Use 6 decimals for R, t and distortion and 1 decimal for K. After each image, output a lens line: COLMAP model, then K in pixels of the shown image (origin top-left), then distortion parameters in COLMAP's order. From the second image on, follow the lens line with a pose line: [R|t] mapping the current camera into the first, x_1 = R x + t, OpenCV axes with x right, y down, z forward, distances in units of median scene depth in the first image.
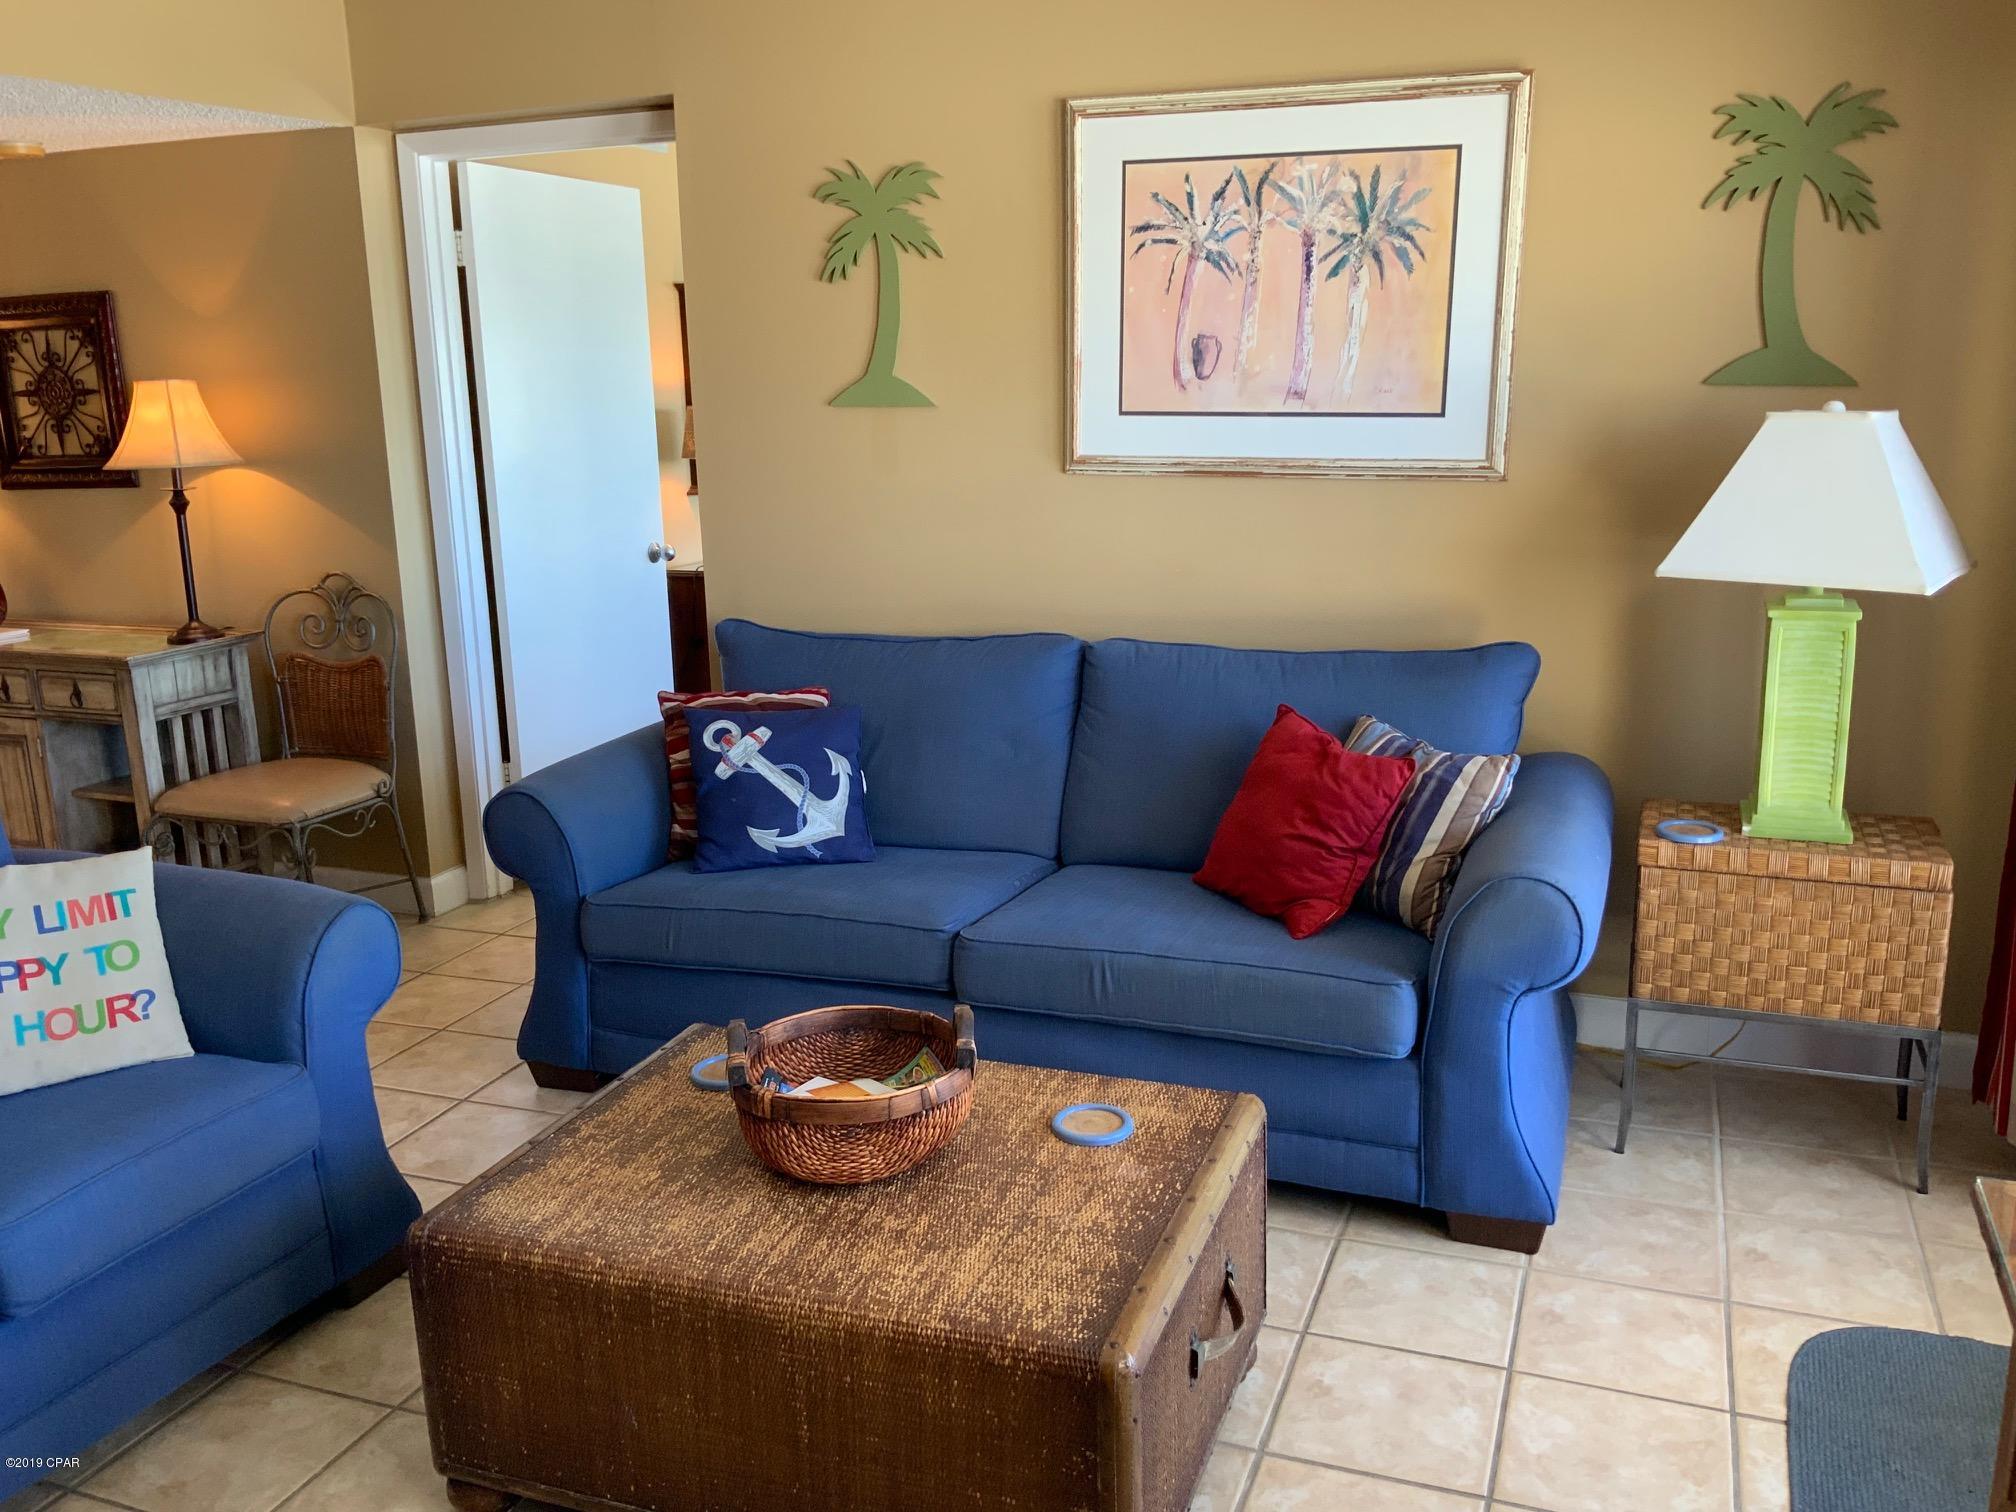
lens RADIAL K [[1687.4, 0, 1023.5], [0, 1687.4, 755.6], [0, 0, 1]] dist [0.083094, -0.149068]
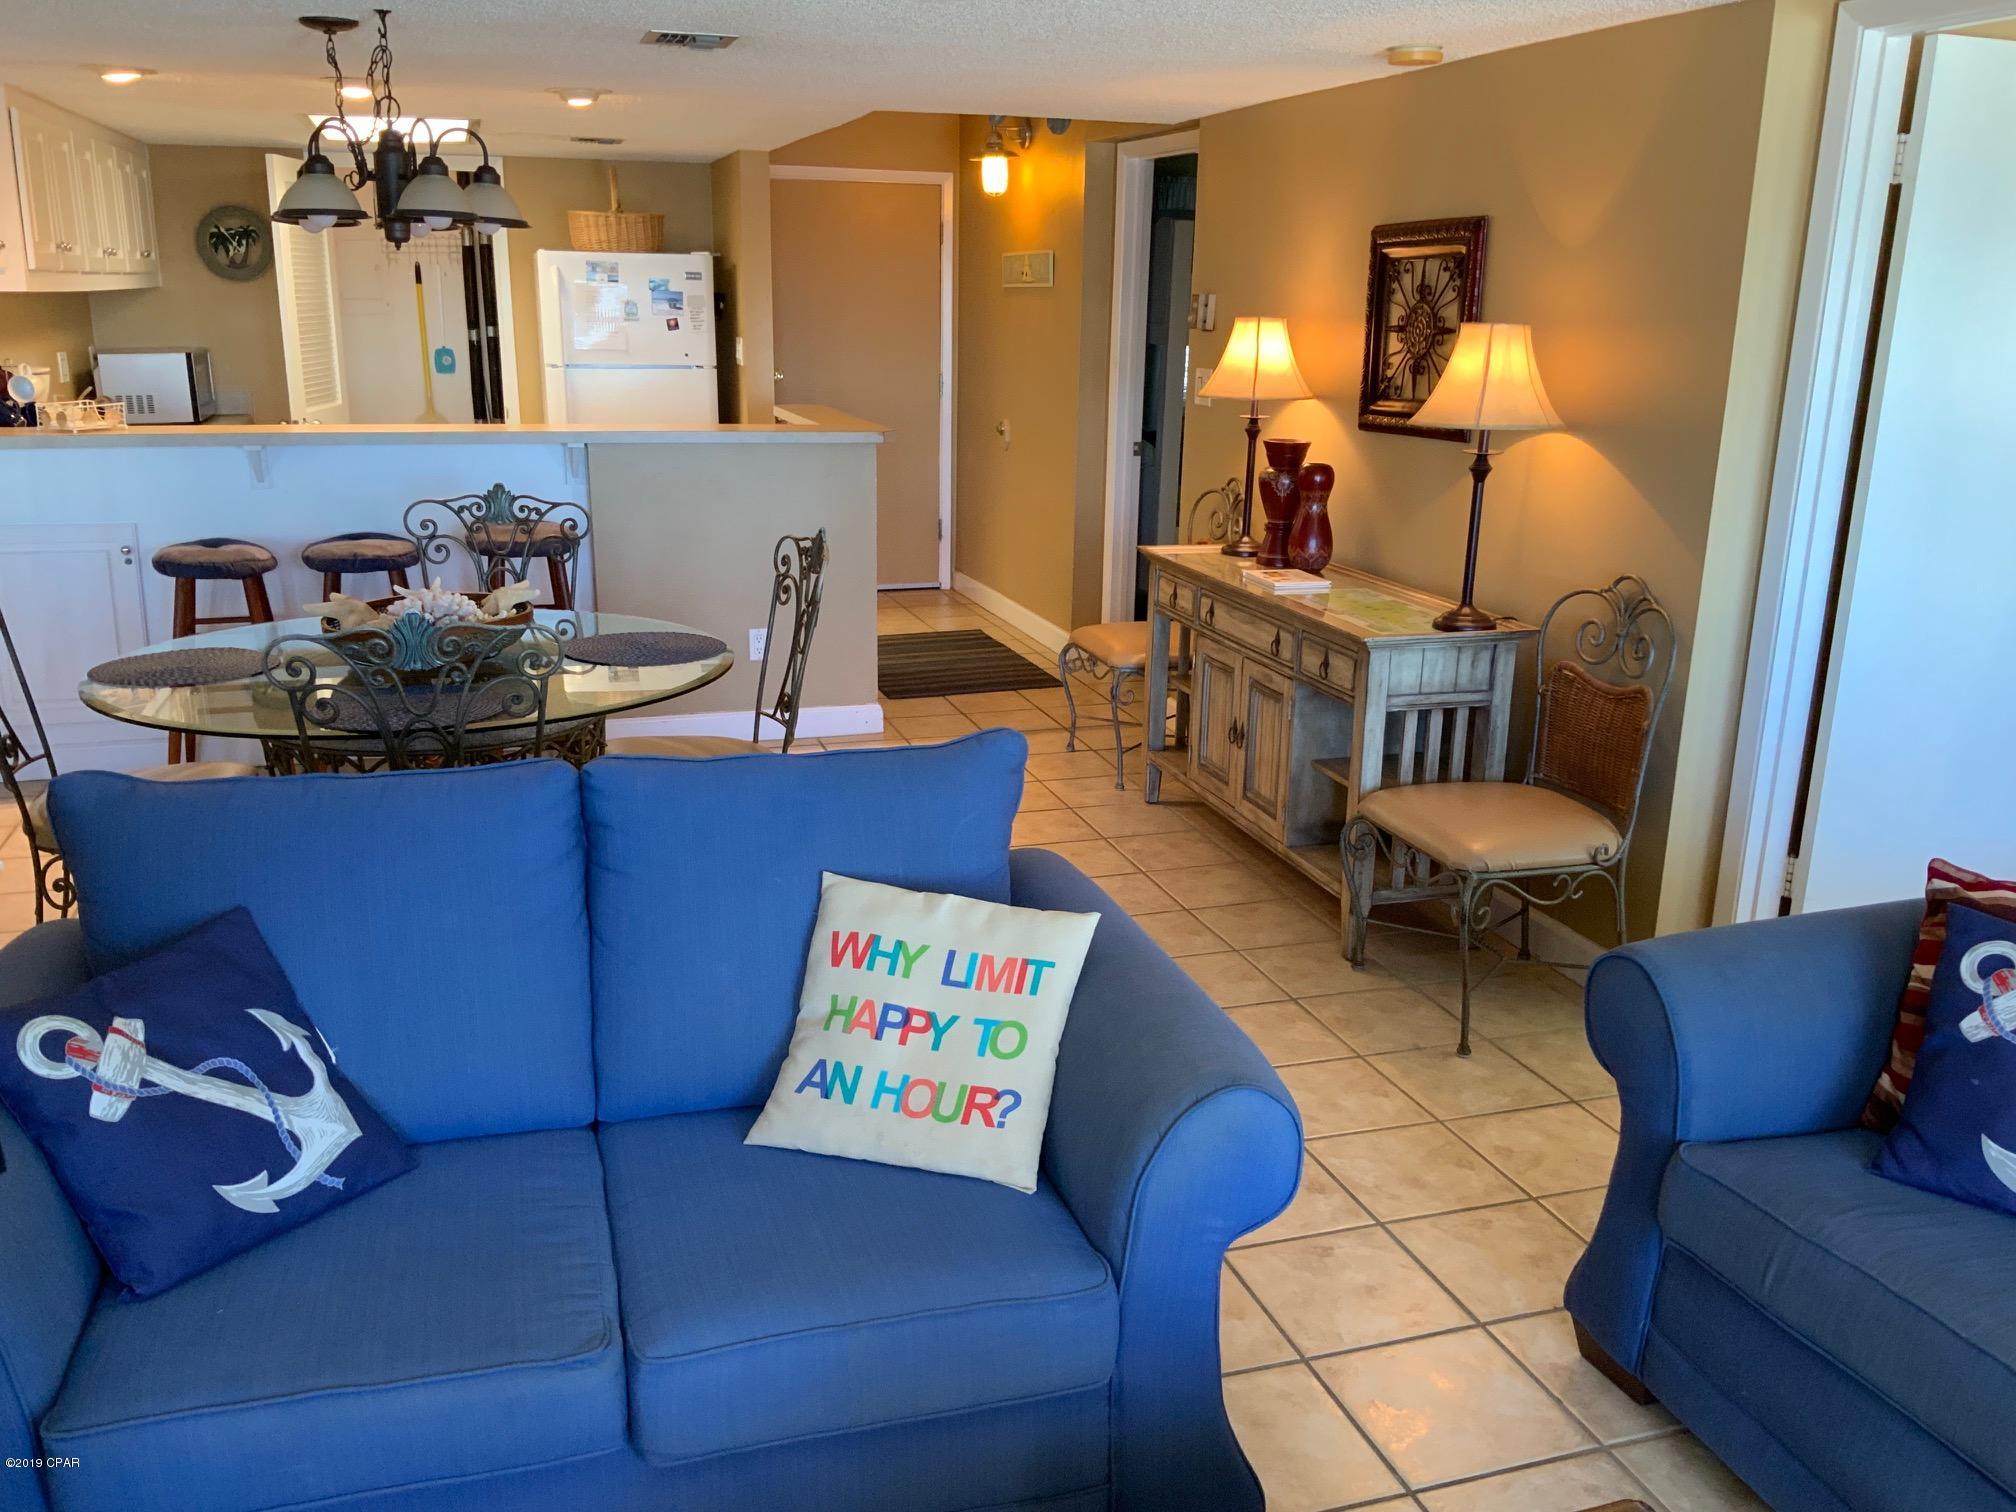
lens RADIAL K [[1687.4, 0, 1007.0], [0, 1687.4, 763.0], [0, 0, 1]] dist [0.083094, -0.149068]
pose [[0.624521, 0.243287, -0.742149, 0.028101], [-0.208468, 0.967696, 0.141798, -0.078231], [0.752671, 0.066158, 0.655064, 0.276873]]
